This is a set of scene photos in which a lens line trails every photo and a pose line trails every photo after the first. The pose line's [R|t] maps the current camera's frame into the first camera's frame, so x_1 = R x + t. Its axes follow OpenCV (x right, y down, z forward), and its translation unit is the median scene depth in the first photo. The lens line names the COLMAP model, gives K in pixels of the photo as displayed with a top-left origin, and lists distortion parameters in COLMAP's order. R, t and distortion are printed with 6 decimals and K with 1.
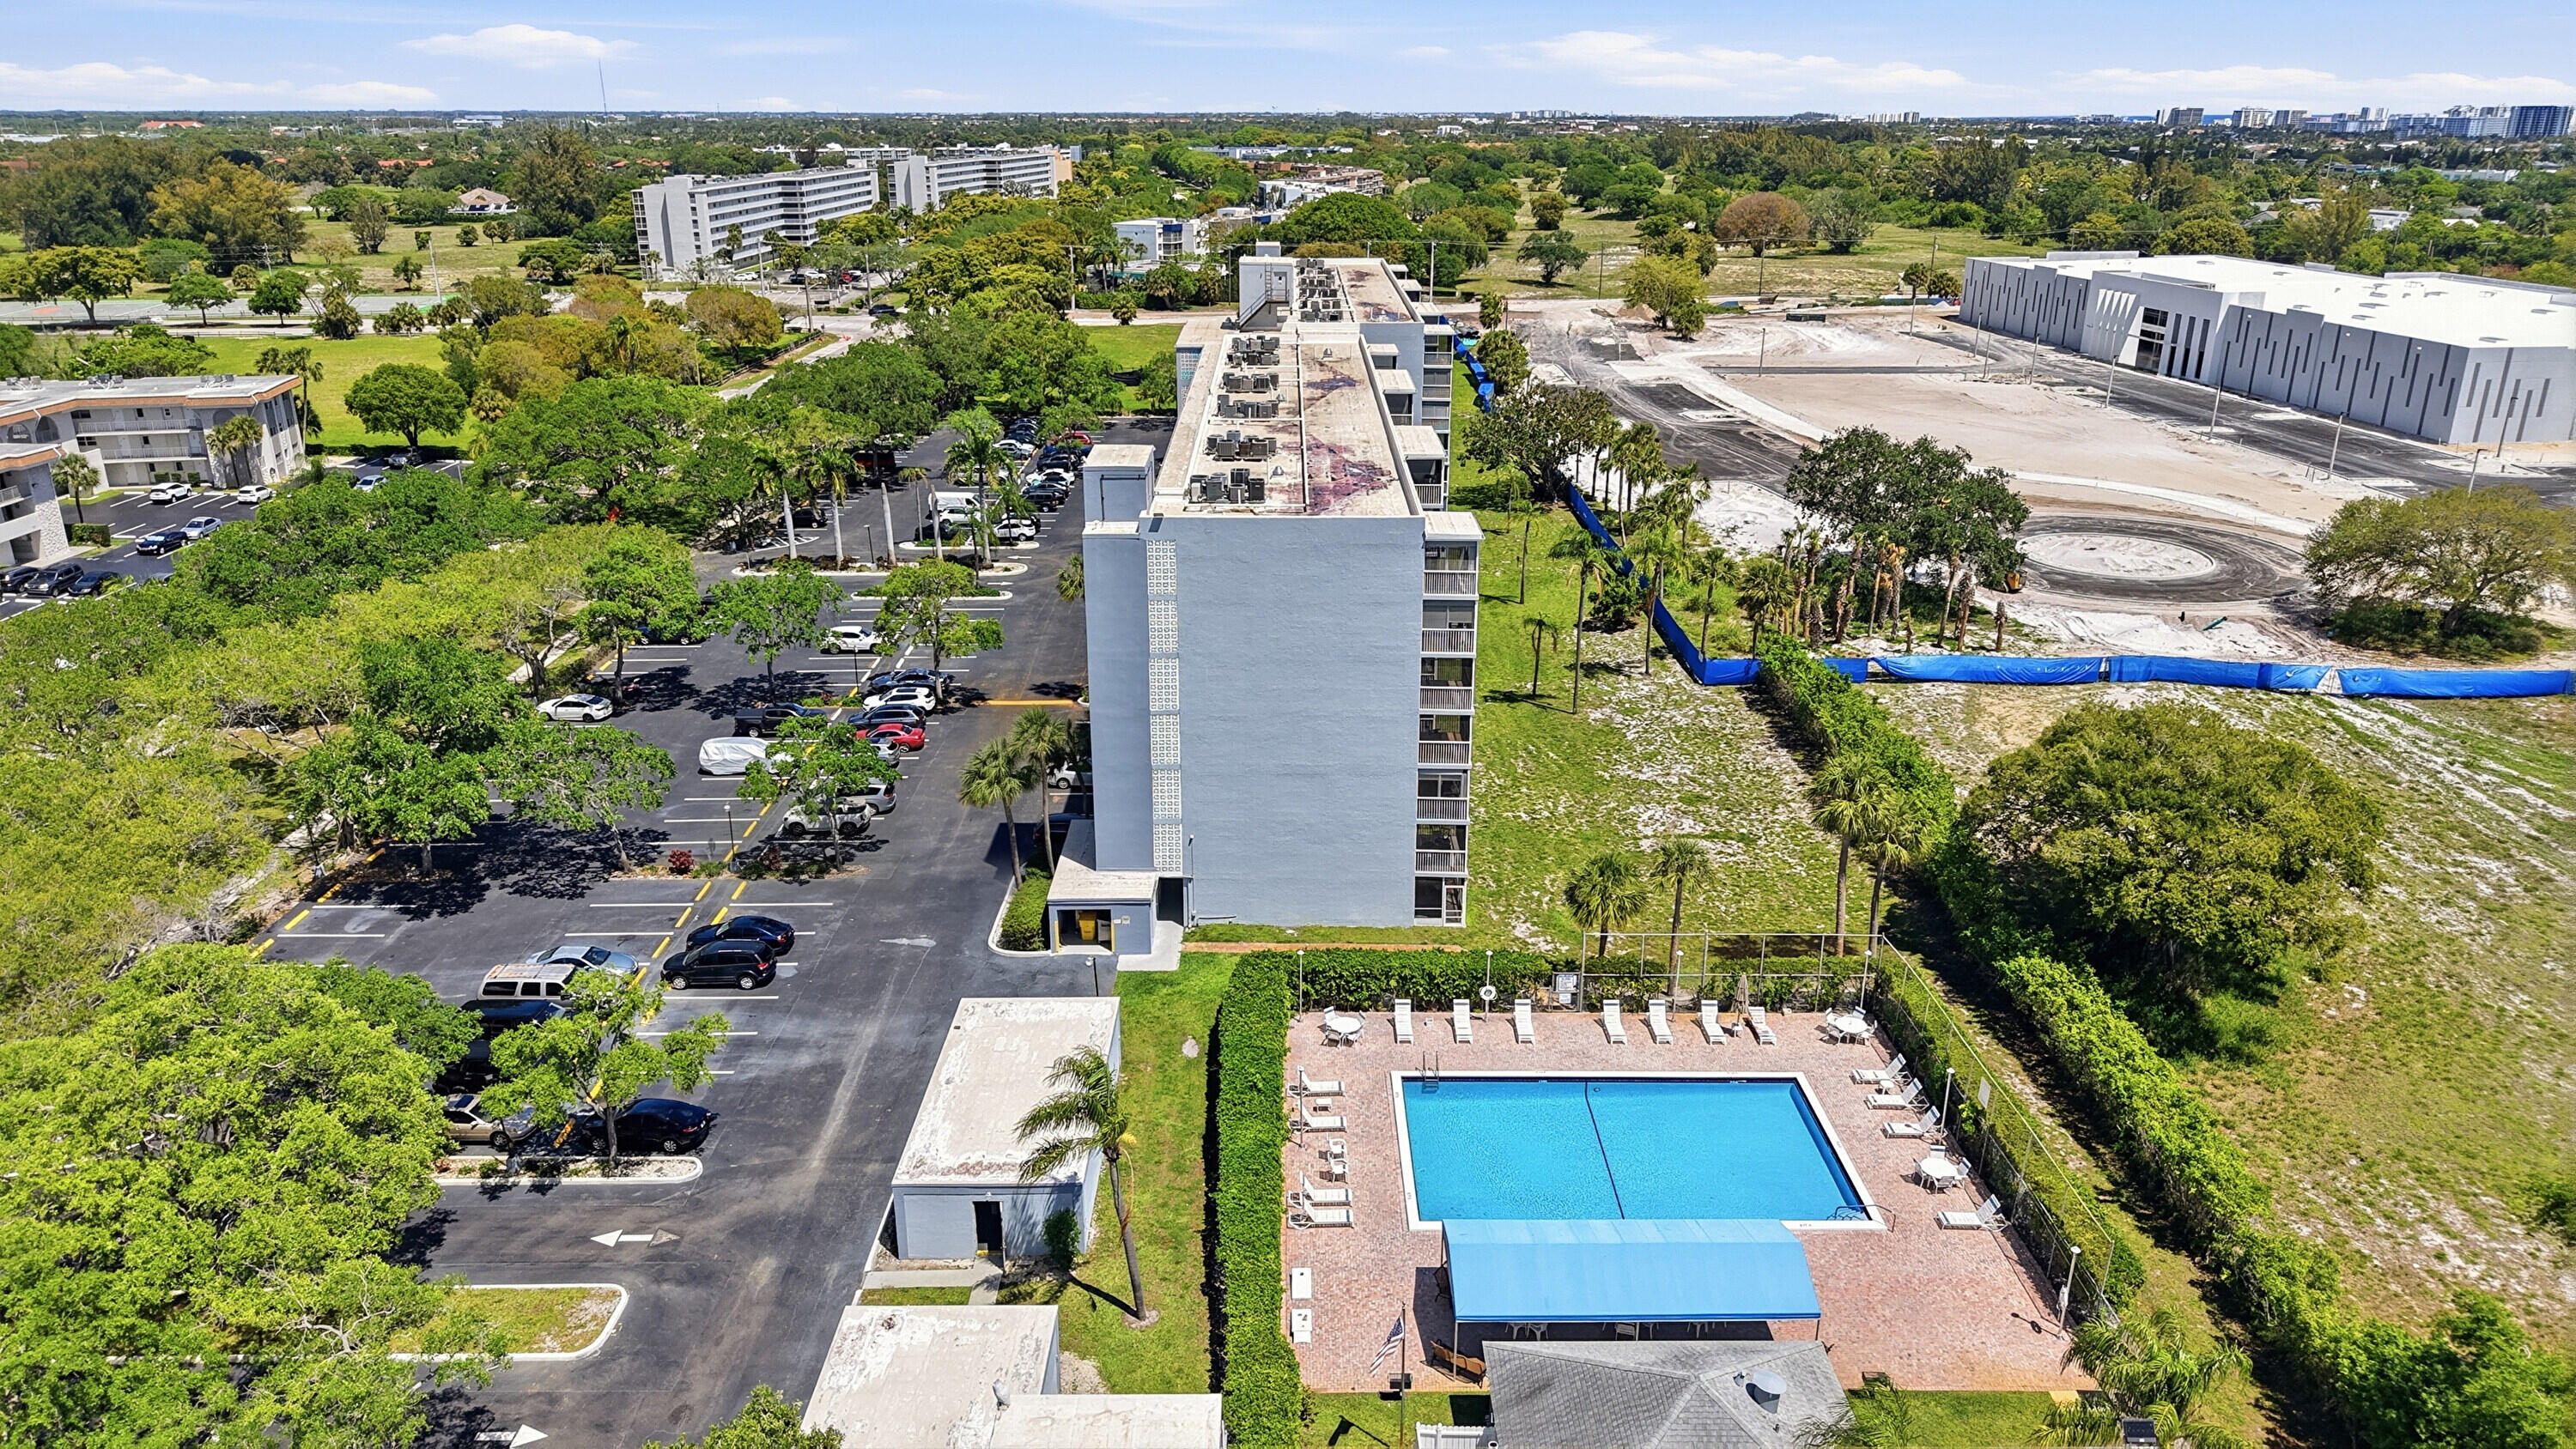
lens RADIAL K [[1834.1, 0, 1288.0], [0, 1834.1, 724.5], [0, 0, 1]] dist [0.088181, -0.000863]
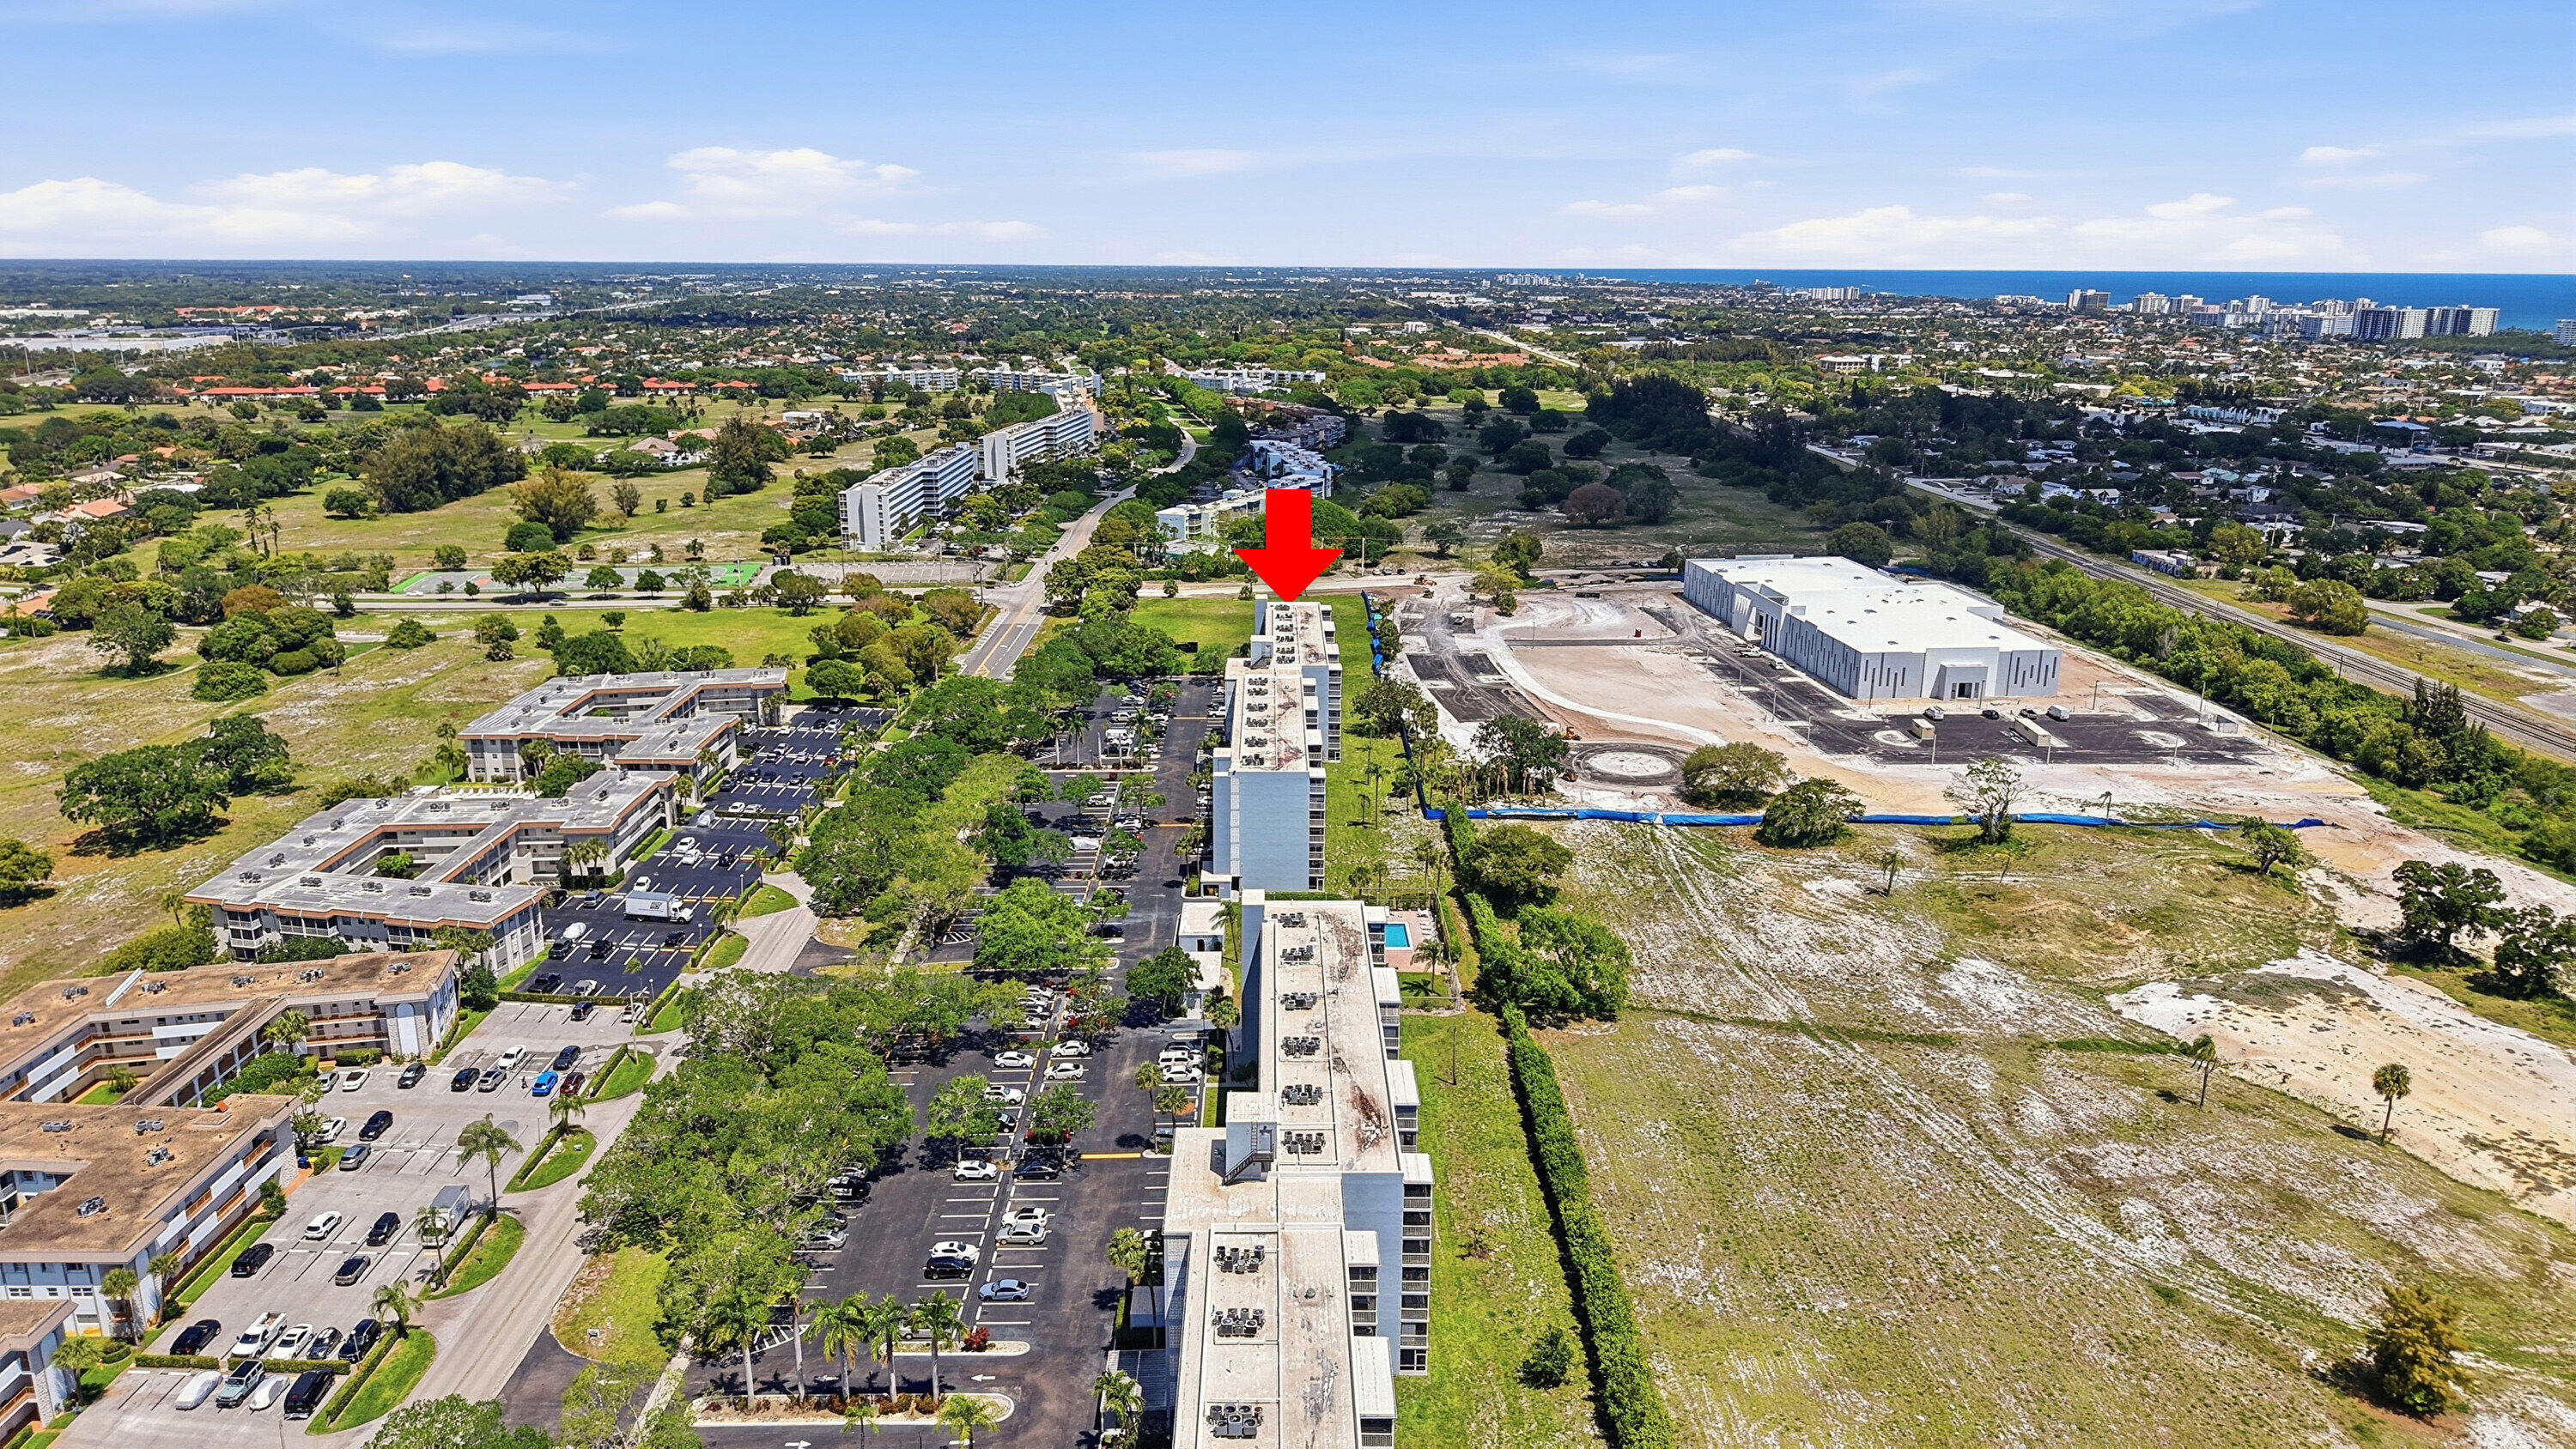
lens RADIAL K [[1834.1, 0, 1288.0], [0, 1834.1, 724.5], [0, 0, 1]] dist [0.088181, -0.000863]
pose [[0.999956, 0.001538, 0.009251, -0.000179], [-0.000859, 0.997335, -0.072948, 0.035522], [-0.009339, 0.072936, 0.997293, -1.631198]]
